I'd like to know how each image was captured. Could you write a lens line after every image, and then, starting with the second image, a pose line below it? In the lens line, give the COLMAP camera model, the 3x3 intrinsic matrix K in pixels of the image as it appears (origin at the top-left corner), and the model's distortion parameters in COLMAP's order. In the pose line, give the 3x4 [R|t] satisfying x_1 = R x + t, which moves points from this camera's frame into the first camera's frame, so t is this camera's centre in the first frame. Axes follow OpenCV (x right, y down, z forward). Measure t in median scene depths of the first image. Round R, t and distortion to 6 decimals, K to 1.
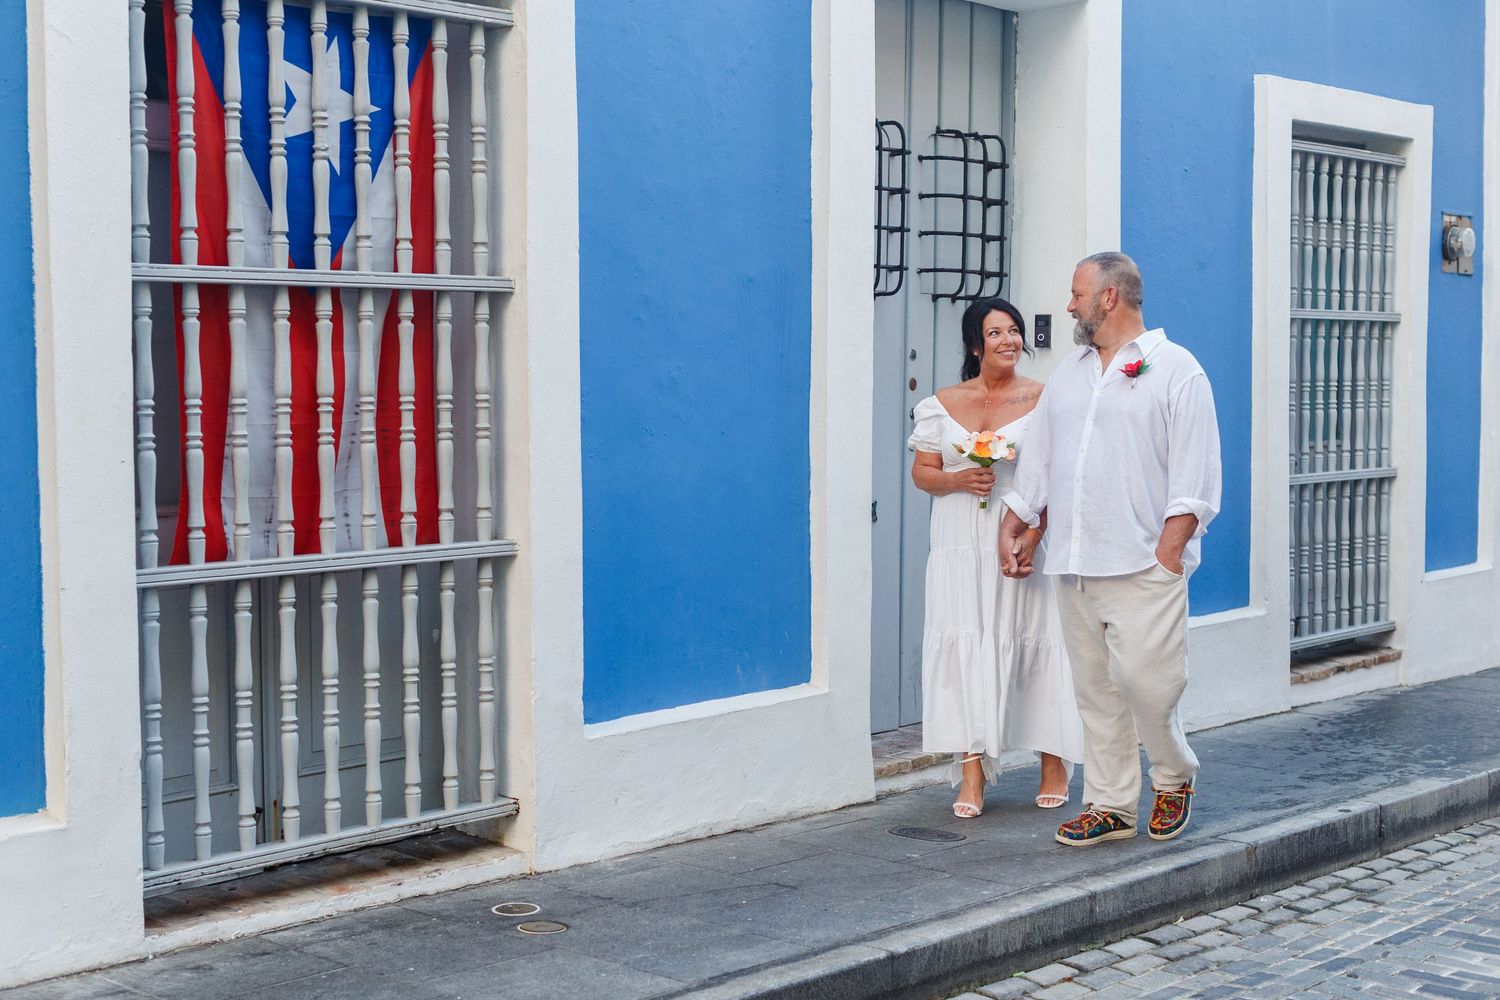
lens RADIAL K [[2180.8, 0, 750.0], [0, 2180.8, 500.0], [0, 0, 1]] dist [0.049524, -0.102613]
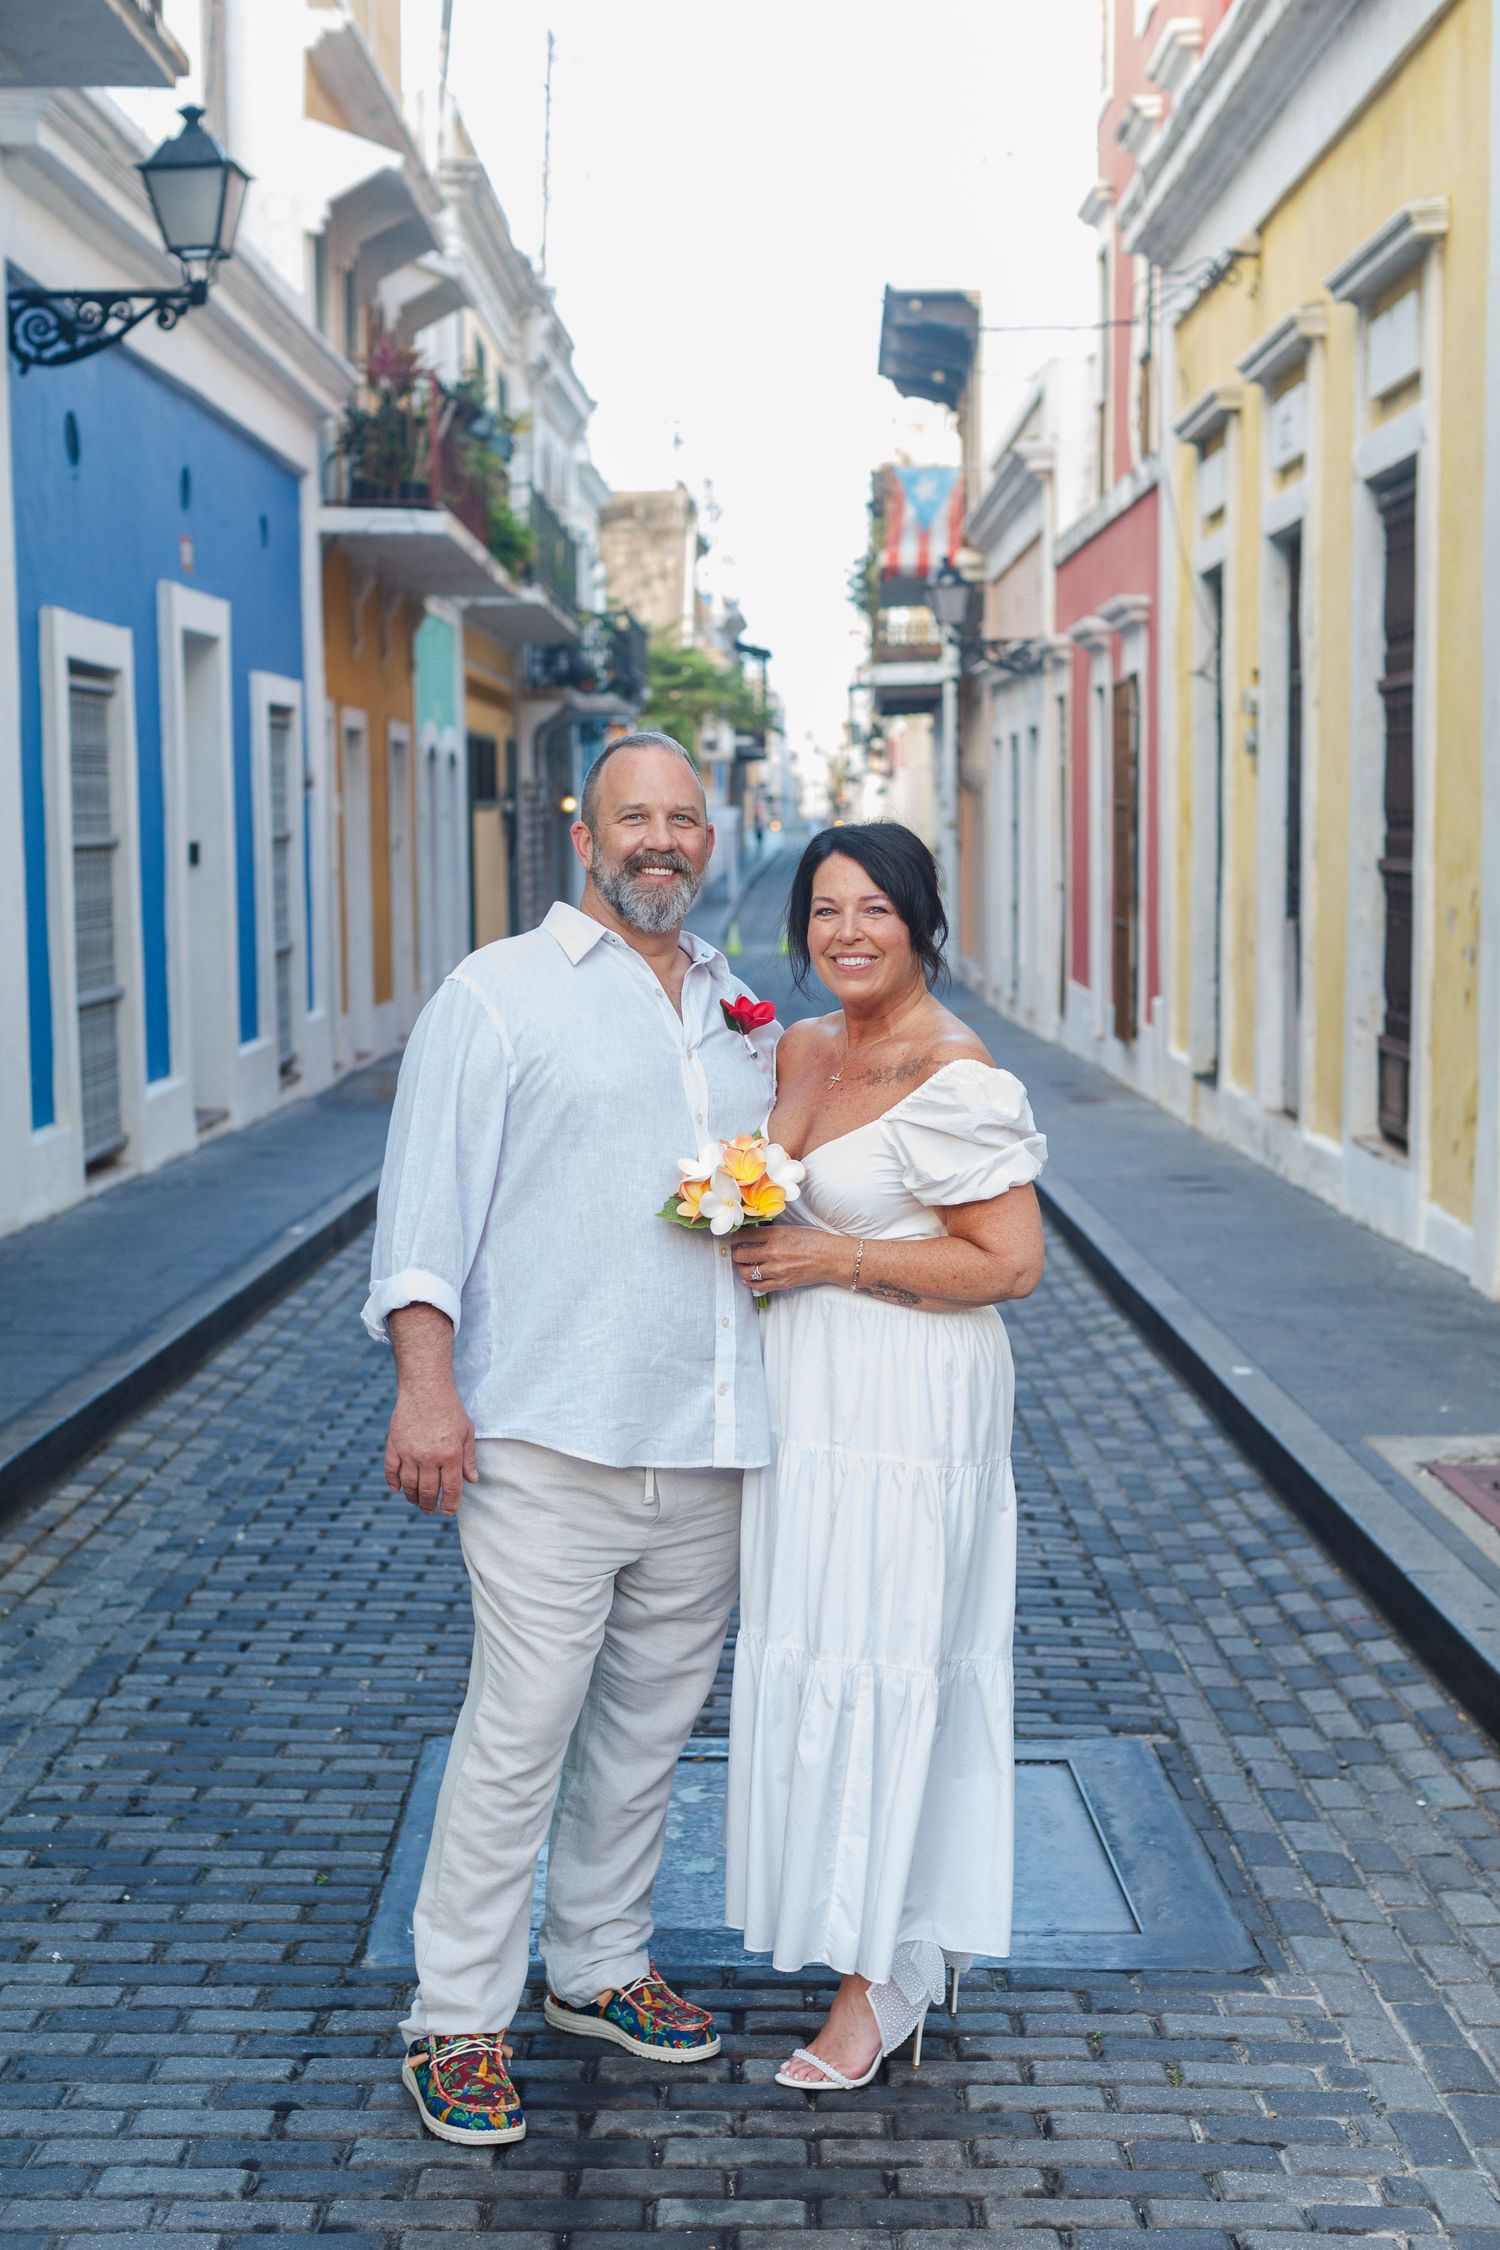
lens RADIAL K [[3271.2, 0, 726.4], [0, 3271.2, 1134.2], [0, 0, 1]] dist [0.049524, -0.102613]
pose [[0.763101, -0.065819, 0.642919, -1.414920], [0.044527, 0.997791, 0.049299, 0.028538], [-0.644744, -0.008993, 0.764346, -1.302038]]
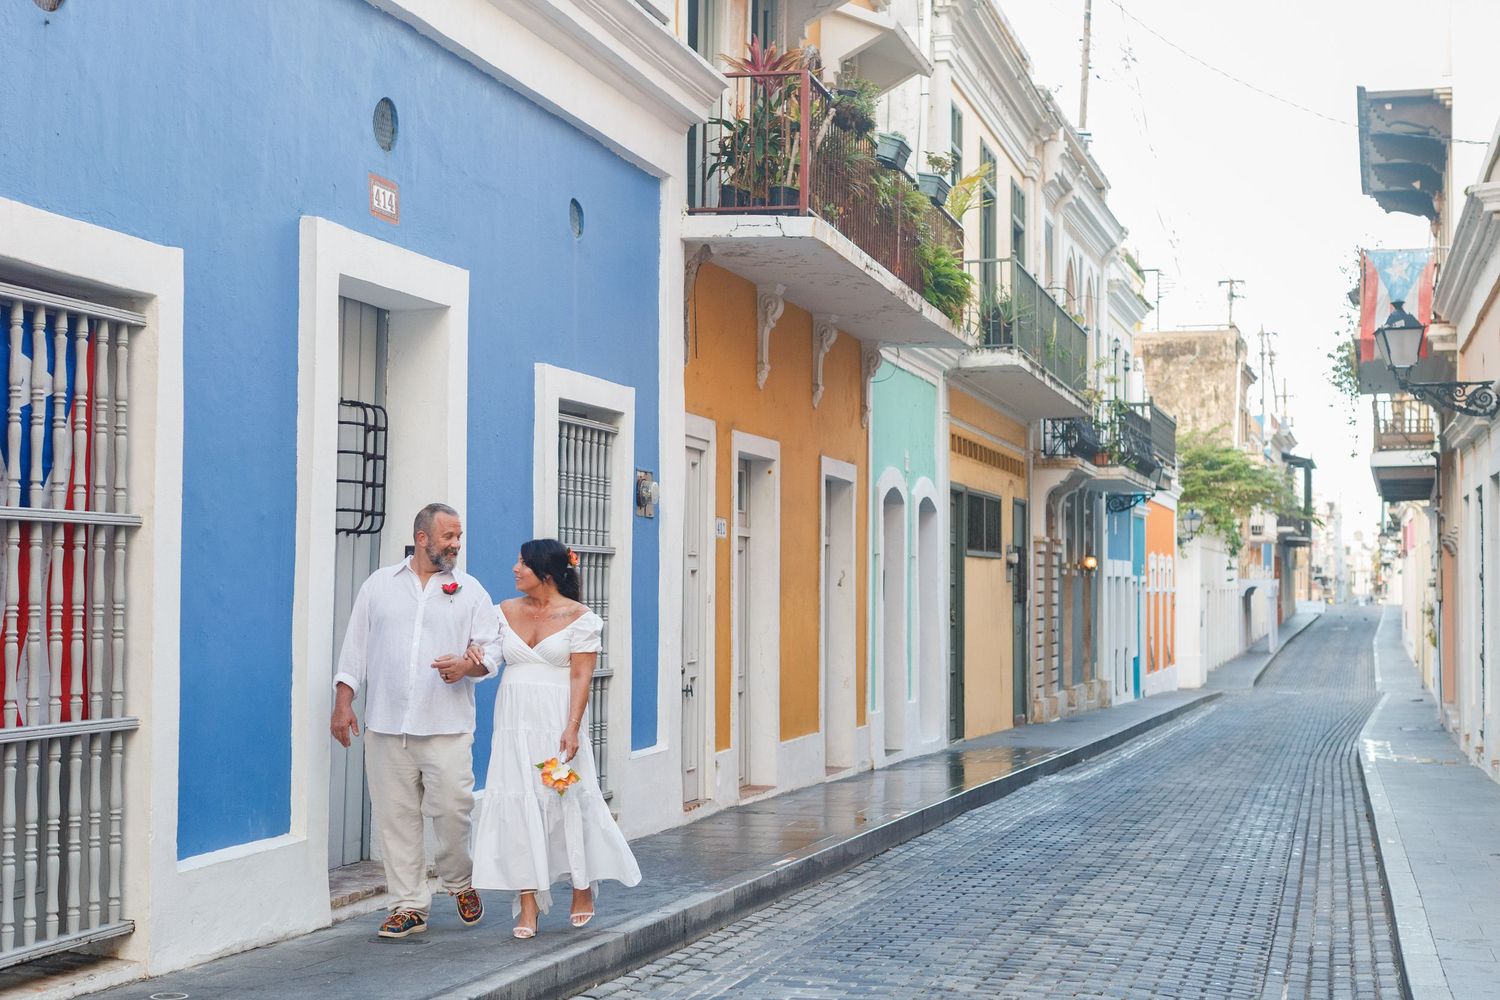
lens RADIAL K [[2317.2, 0, 750.0], [0, 2317.2, 500.0], [0, 0, 1]] dist [0.046241, -0.073265]
pose [[0.891532, 0.025511, 0.452238, -0.404914], [0.019337, 0.995359, -0.094269, 0.027017], [-0.452544, 0.092789, 0.886901, -0.393567]]
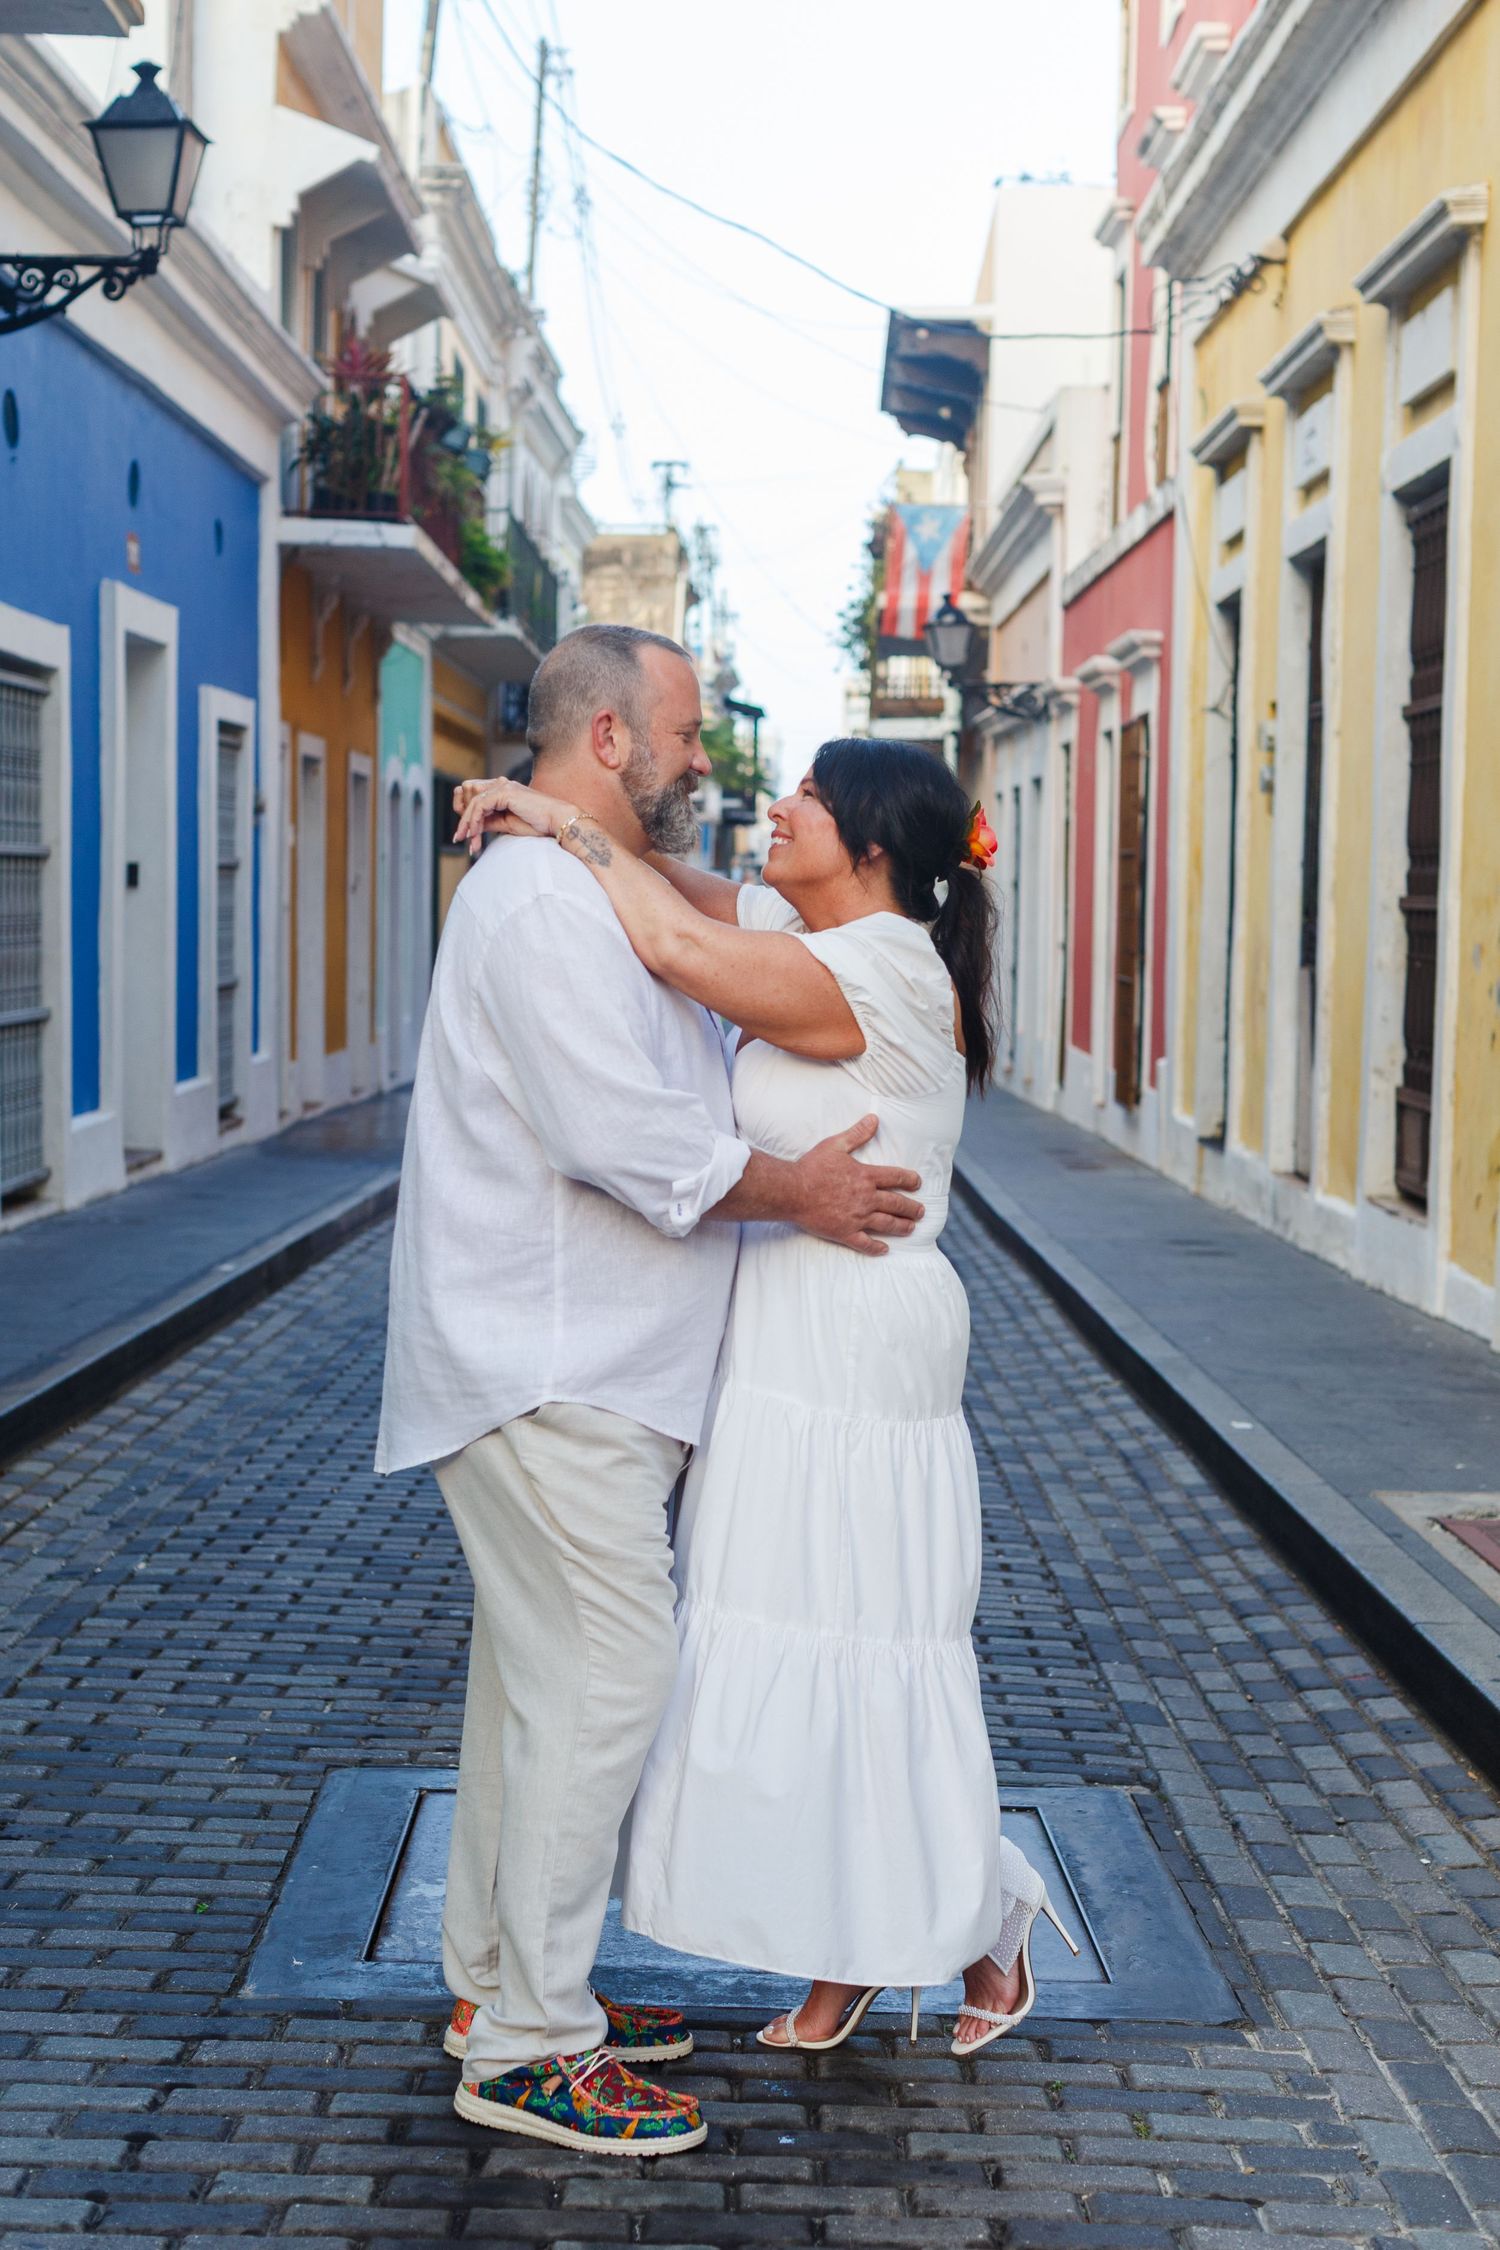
lens RADIAL K [[3475.9, 0, 719.3], [0, 3475.9, 1130.6], [0, 0, 1]] dist [0.046241, -0.073265]
pose [[0.761857, -0.029943, 0.647053, -1.389408], [0.020707, 0.999546, 0.021875, 0.062295], [-0.647415, -0.003267, 0.762131, -1.282926]]
